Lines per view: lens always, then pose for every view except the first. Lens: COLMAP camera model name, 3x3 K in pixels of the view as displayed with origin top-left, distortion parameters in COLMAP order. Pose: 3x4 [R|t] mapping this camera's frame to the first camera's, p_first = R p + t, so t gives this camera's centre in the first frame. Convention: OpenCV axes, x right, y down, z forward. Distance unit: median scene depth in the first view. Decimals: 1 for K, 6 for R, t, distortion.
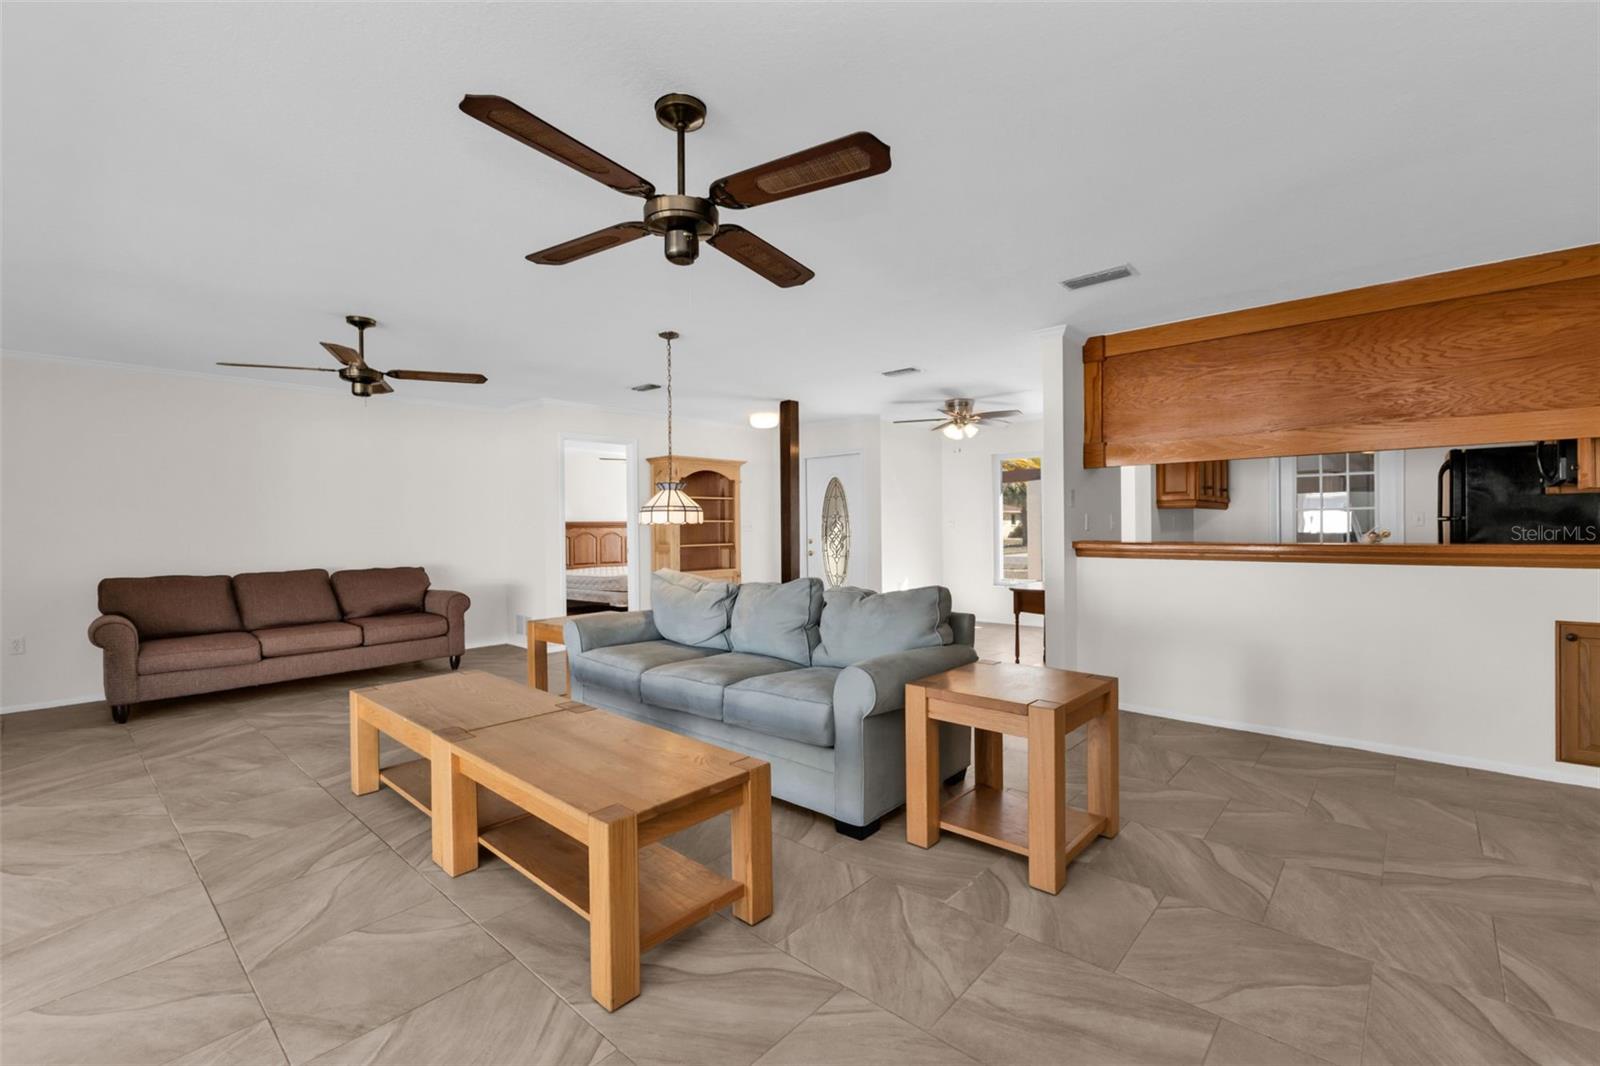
lens RADIAL K [[693.4, 0, 801.1], [0, 693.4, 526.3], [0, 0, 1]] dist [0.006657, -0.000388]
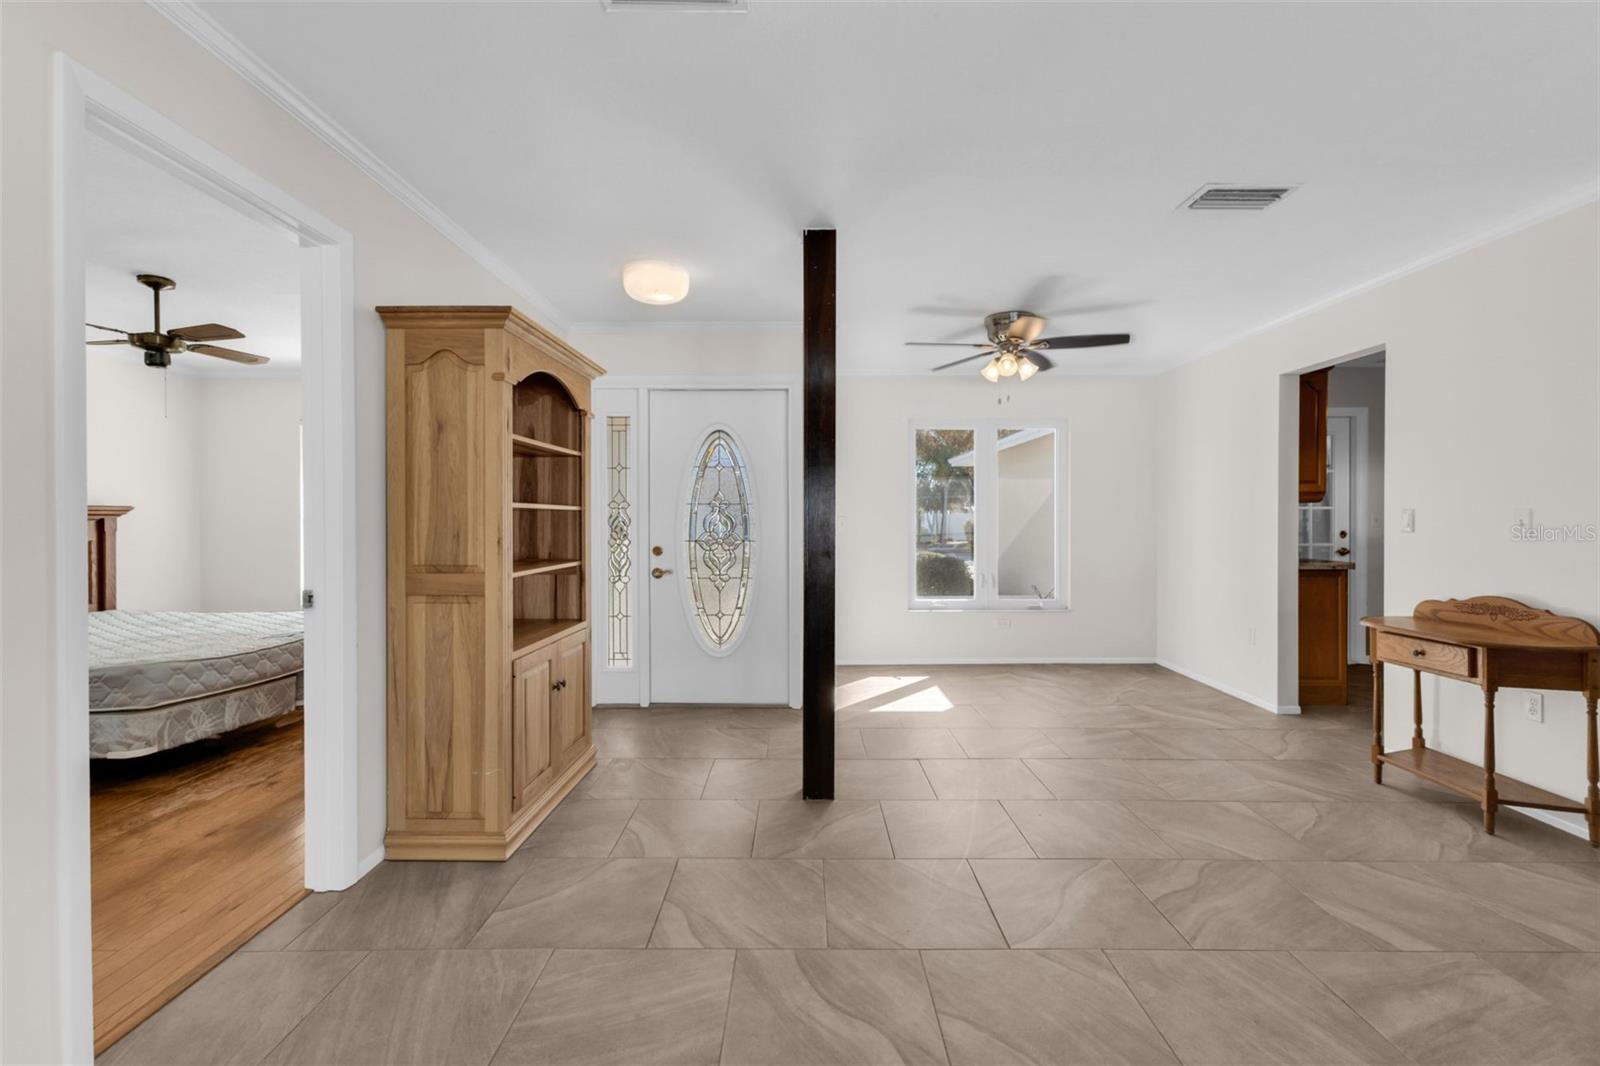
lens RADIAL K [[693.4, 0, 800.1], [0, 693.4, 527.7], [0, 0, 1]] dist [0.006657, -0.000388]
pose [[0.748514, 0.002474, 0.663115, -0.519140], [-0.006552, 0.999972, 0.003666, 0.003493], [-0.663087, -0.007089, 0.748509, 1.118181]]
